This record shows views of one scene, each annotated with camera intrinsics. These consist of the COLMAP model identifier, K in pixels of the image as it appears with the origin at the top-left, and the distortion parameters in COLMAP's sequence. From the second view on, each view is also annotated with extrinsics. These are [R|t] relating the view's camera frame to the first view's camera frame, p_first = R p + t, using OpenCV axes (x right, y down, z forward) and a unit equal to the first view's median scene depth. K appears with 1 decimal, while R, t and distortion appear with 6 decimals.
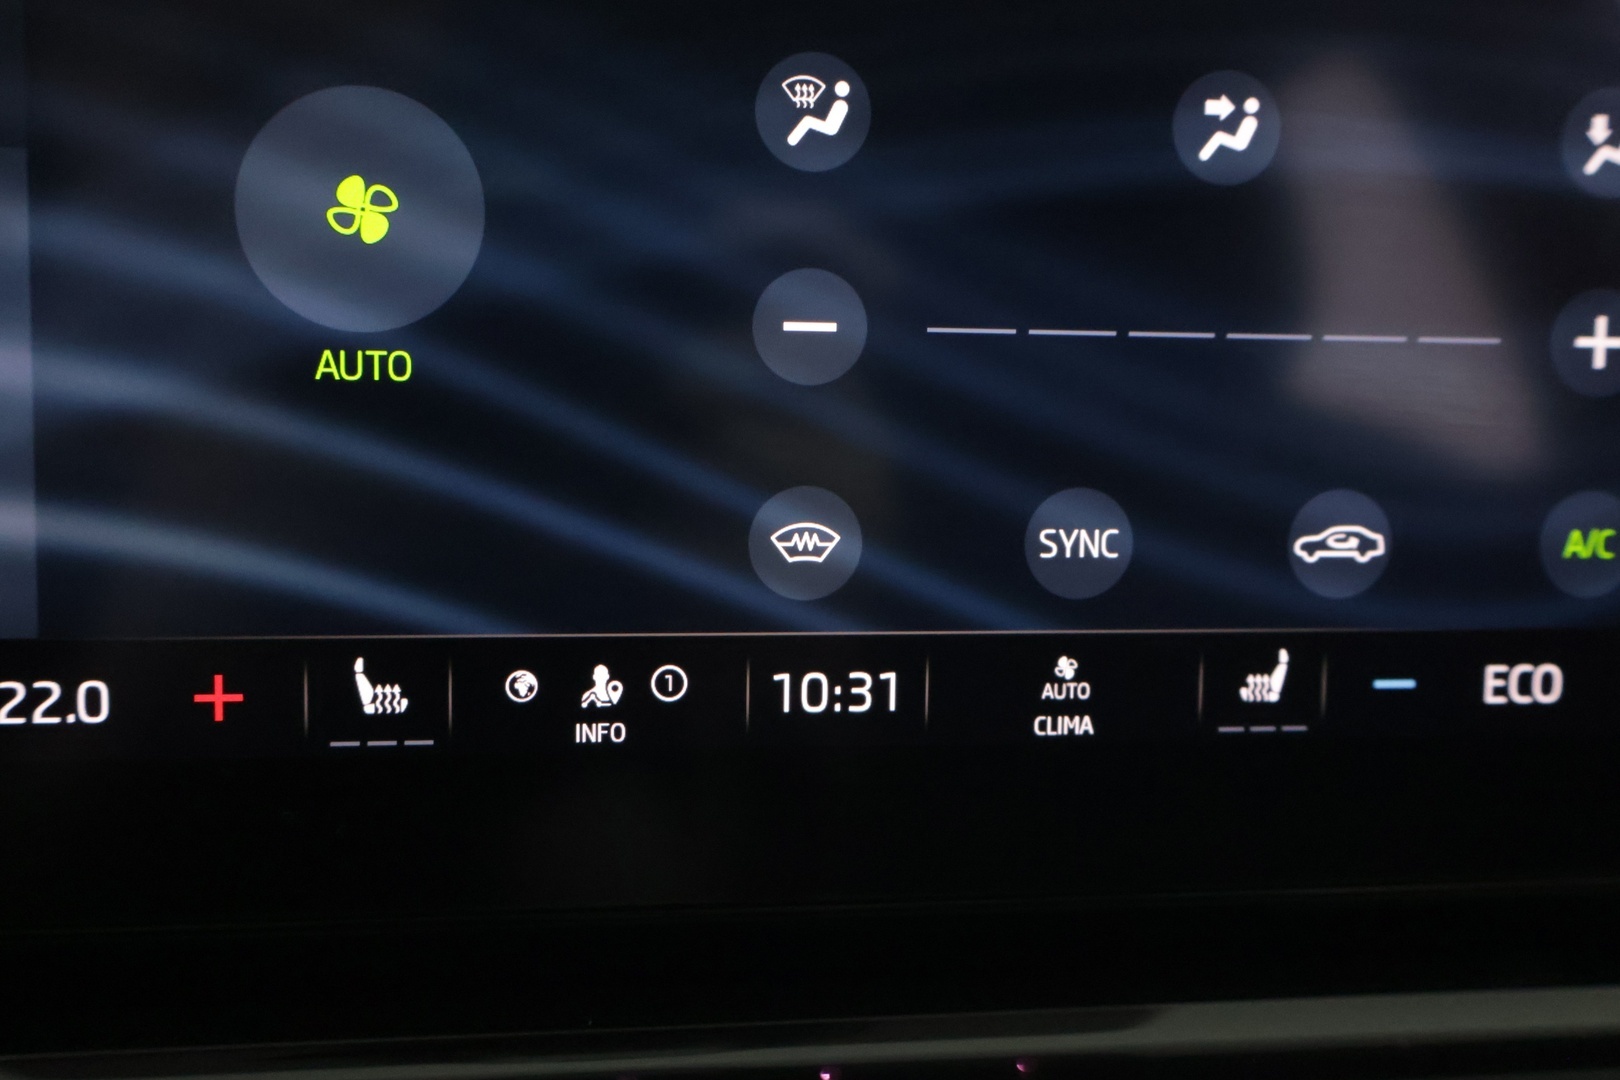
lens RADIAL K [[1779.9, 0, 812.3], [0, 1779.9, 531.8], [0, 0, 1]] dist [0.010967, 0.000000]
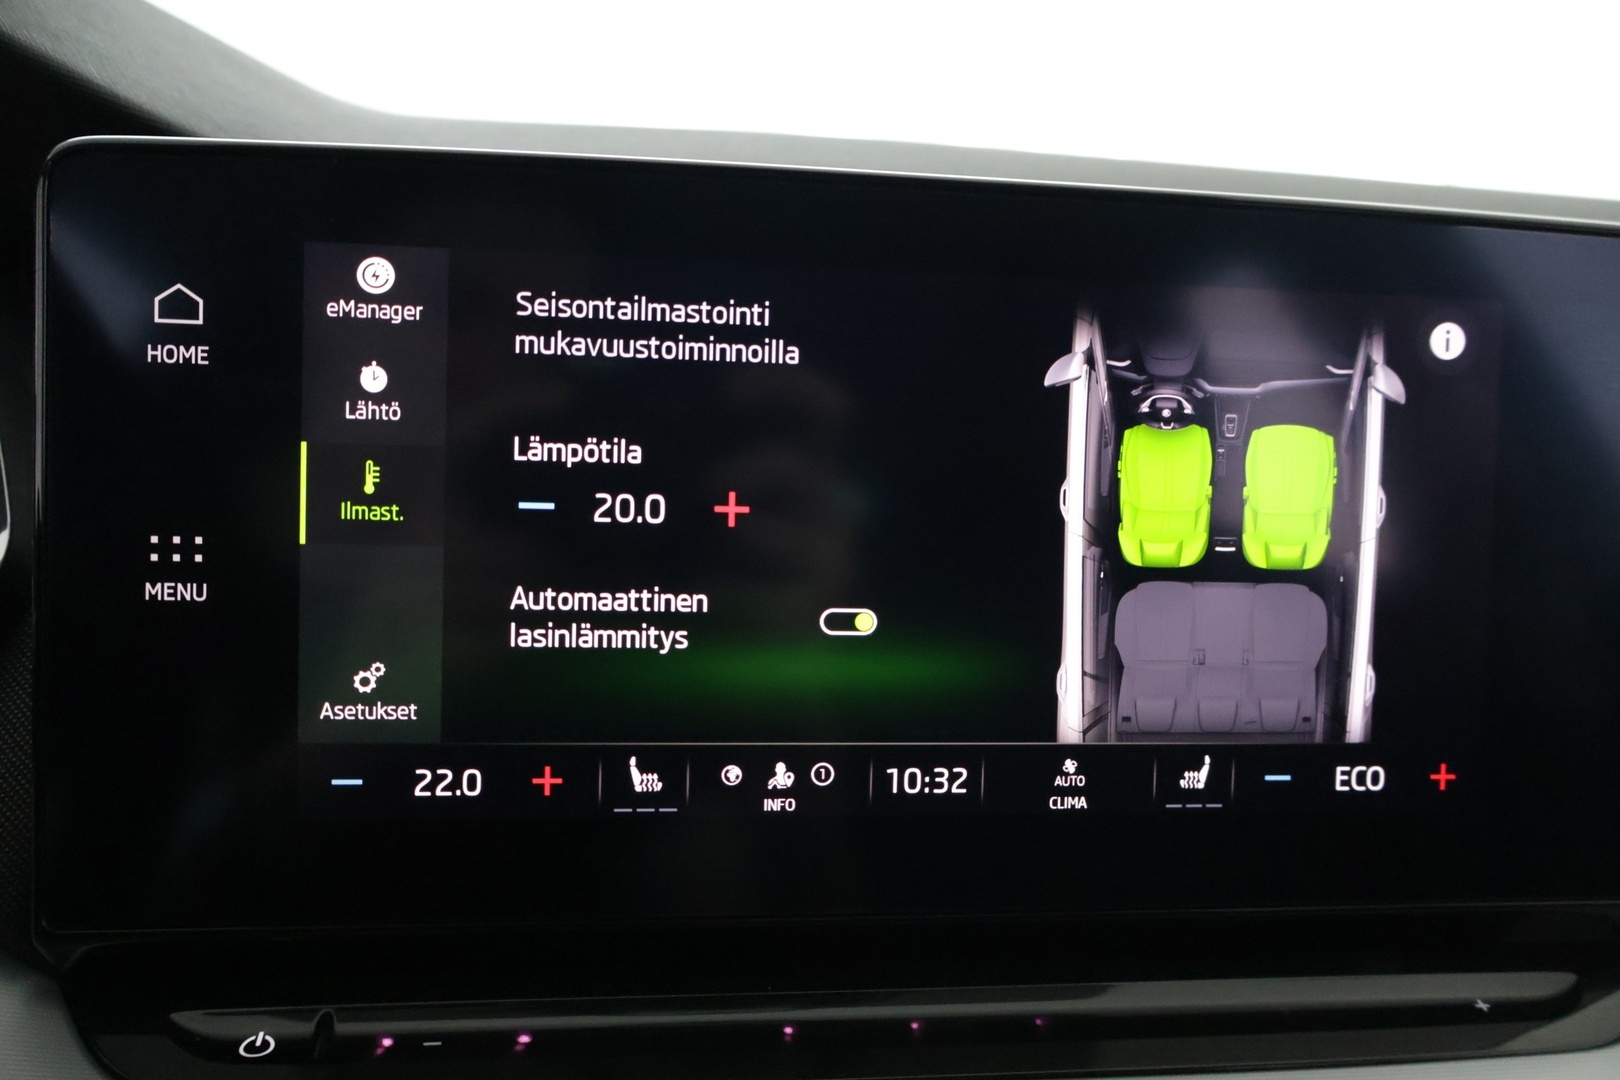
lens RADIAL K [[1346.2, 0, 806.7], [0, 1346.2, 539.9], [0, 0, 1]] dist [-0.006628, 0.009717]
pose [[0.999767, 0.009623, -0.019338, -0.072461], [-0.010674, 0.998430, -0.054993, -0.057919], [0.018779, 0.055187, 0.998299, -0.217941]]
